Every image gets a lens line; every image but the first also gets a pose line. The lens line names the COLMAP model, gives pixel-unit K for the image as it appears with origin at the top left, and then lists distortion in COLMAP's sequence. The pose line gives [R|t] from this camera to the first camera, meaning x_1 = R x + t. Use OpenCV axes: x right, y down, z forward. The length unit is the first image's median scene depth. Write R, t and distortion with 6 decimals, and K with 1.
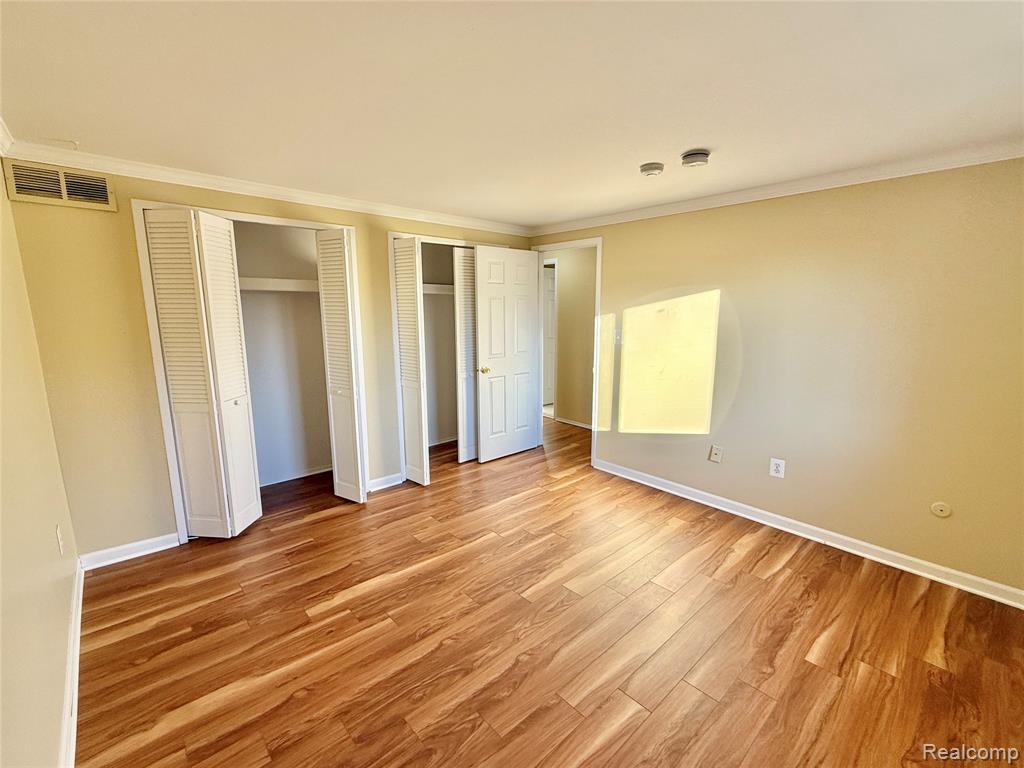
lens RADIAL K [[446.9, 0, 512.0], [0, 446.9, 384.0], [0, 0, 1]] dist [-0.000175, -0.000099]
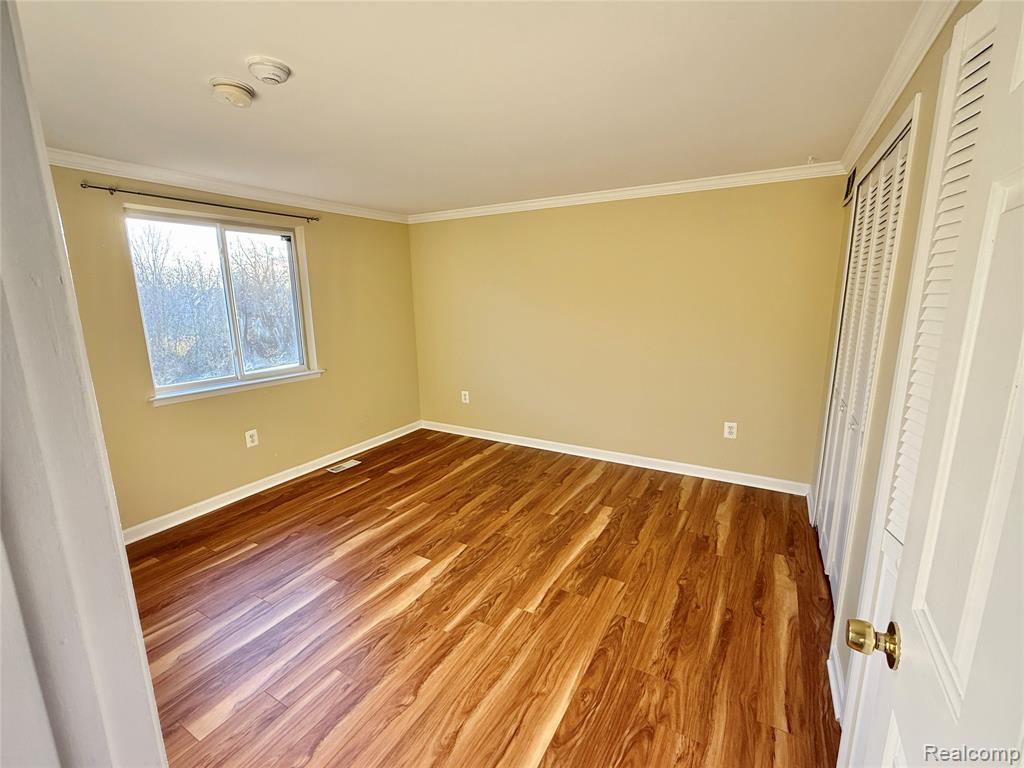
lens RADIAL K [[446.9, 0, 512.0], [0, 446.9, 384.0], [0, 0, 1]] dist [-0.000175, -0.000099]
pose [[-0.952636, 0.070943, -0.295722, 0.222005], [-0.039000, 0.935881, 0.350150, -0.325367], [0.301601, 0.345099, -0.888788, 1.925619]]
